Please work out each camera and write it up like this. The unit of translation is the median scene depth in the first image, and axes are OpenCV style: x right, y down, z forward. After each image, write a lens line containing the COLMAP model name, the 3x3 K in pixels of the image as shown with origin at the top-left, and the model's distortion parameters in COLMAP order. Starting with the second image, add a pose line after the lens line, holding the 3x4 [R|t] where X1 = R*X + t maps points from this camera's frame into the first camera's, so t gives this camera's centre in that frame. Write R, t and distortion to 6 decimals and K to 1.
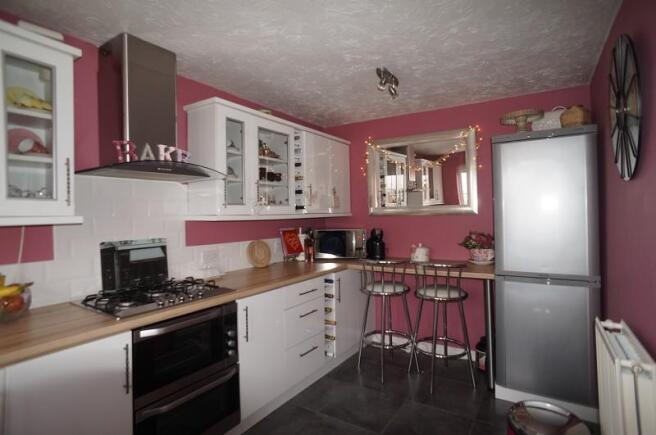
lens RADIAL K [[346.9, 0, 327.3], [0, 346.9, 213.6], [0, 0, 1]] dist [0.006416, 0.005800]
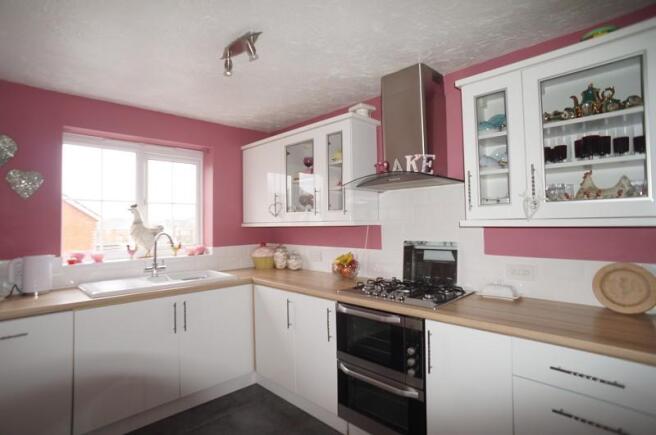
lens RADIAL K [[346.9, 0, 328.9], [0, 346.9, 222.1], [0, 0, 1]] dist [0.006416, 0.005800]
pose [[-0.168932, 0.015119, -0.985512, 0.633653], [0.016554, 0.999785, 0.012500, -0.005939], [0.985489, -0.014203, -0.169146, 0.921654]]
